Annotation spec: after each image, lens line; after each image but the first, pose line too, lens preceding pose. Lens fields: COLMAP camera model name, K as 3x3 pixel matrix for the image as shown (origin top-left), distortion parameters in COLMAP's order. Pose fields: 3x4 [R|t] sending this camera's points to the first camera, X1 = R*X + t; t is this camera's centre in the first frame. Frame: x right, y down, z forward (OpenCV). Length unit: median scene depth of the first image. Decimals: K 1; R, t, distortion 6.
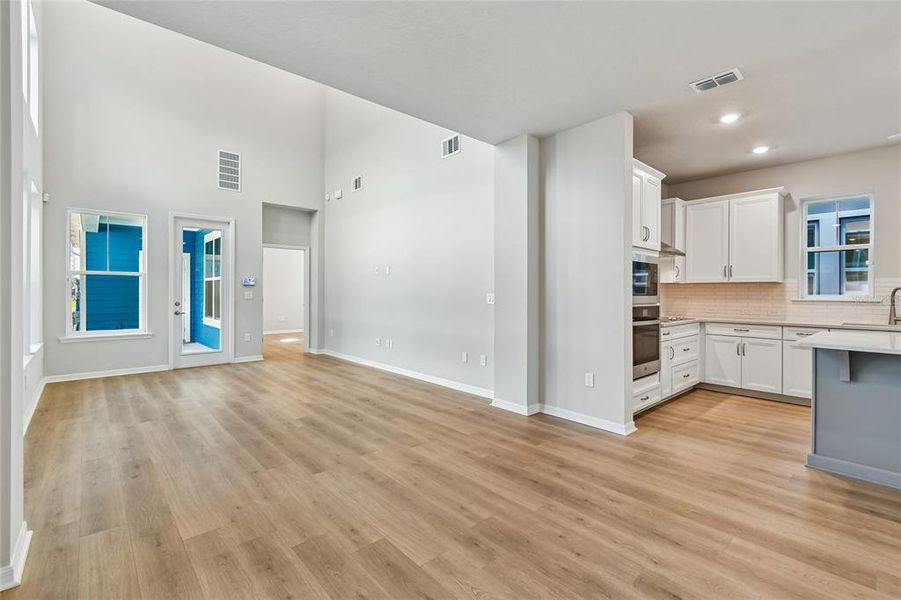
lens RADIAL K [[403.2, 0, 454.0], [0, 403.2, 291.4], [0, 0, 1]] dist [0.005676, -0.002690]
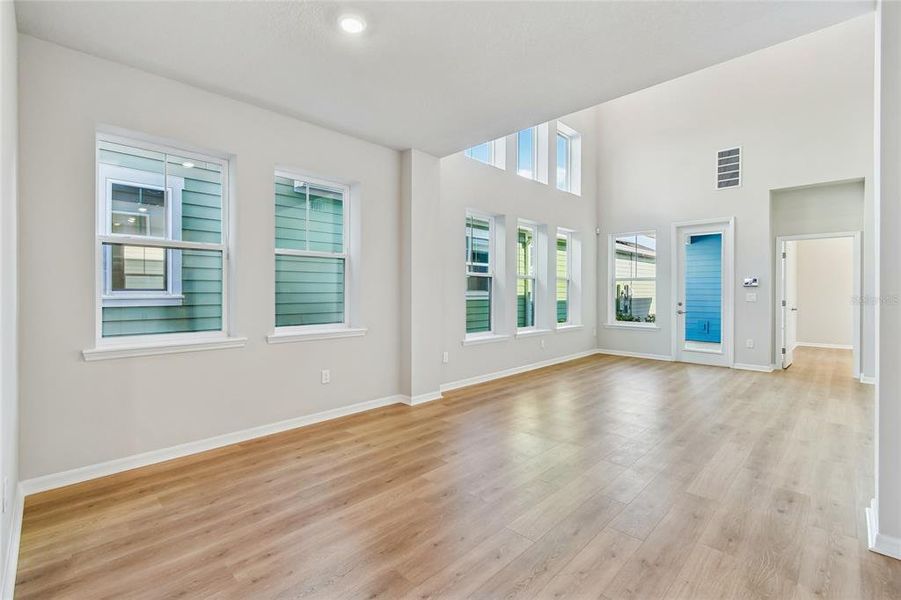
lens RADIAL K [[403.2, 0, 444.2], [0, 403.2, 293.1], [0, 0, 1]] dist [0.005676, -0.002690]
pose [[0.048086, 0.000882, -0.998843, 0.541660], [-0.002056, 0.999998, 0.000784, 0.001241], [0.998841, 0.002016, 0.048088, 0.391030]]
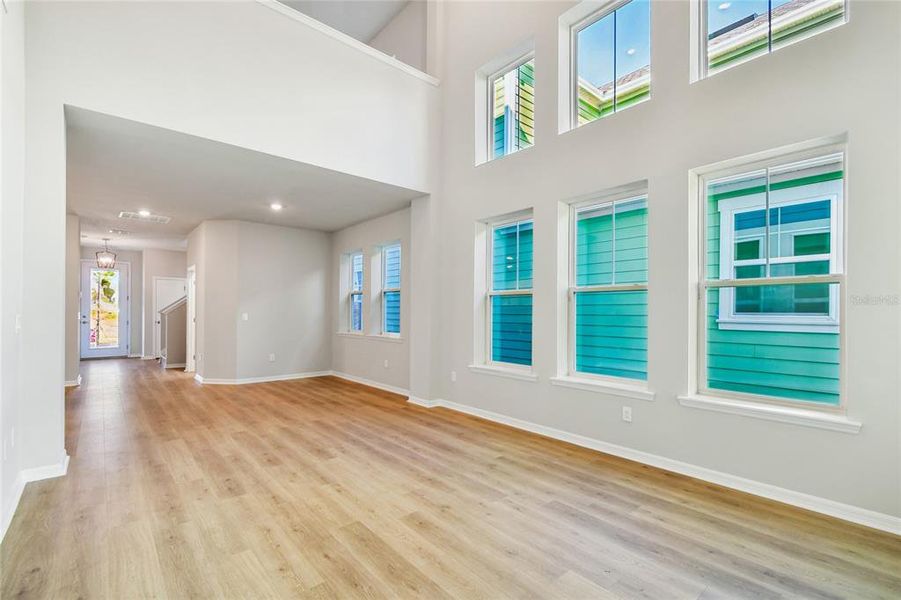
lens RADIAL K [[403.2, 0, 452.3], [0, 403.2, 316.1], [0, 0, 1]] dist [0.005676, -0.002690]
pose [[-0.999681, -0.008653, 0.023743, -0.545772], [-0.008398, 0.999906, 0.010813, -0.005475], [-0.023834, 0.010610, -0.999660, 1.546607]]
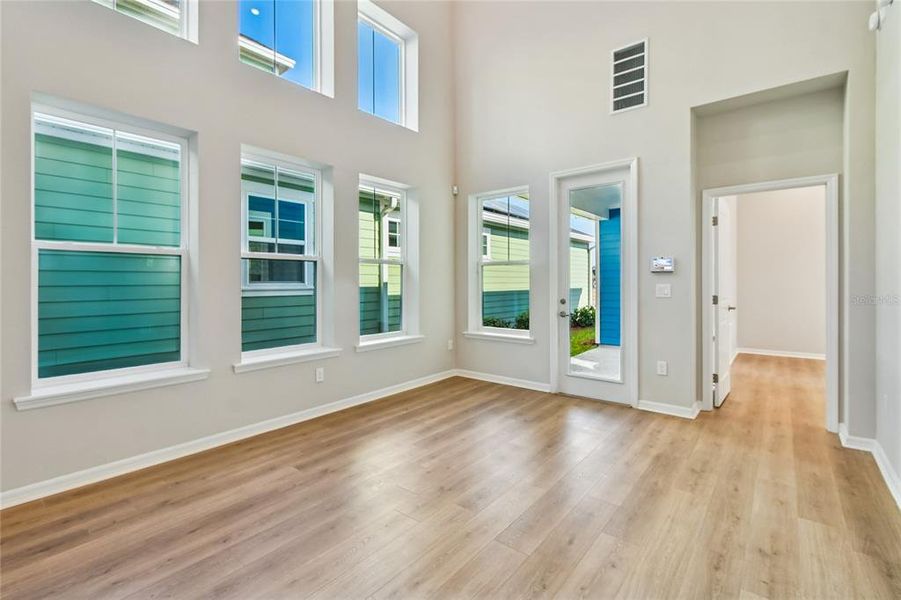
lens RADIAL K [[403.2, 0, 447.6], [0, 403.2, 283.1], [0, 0, 1]] dist [0.005676, -0.002690]
pose [[0.136310, 0.000335, -0.990666, -0.019420], [0.003452, 0.999994, 0.000813, -0.003168], [0.990660, -0.003530, 0.136308, 0.944724]]
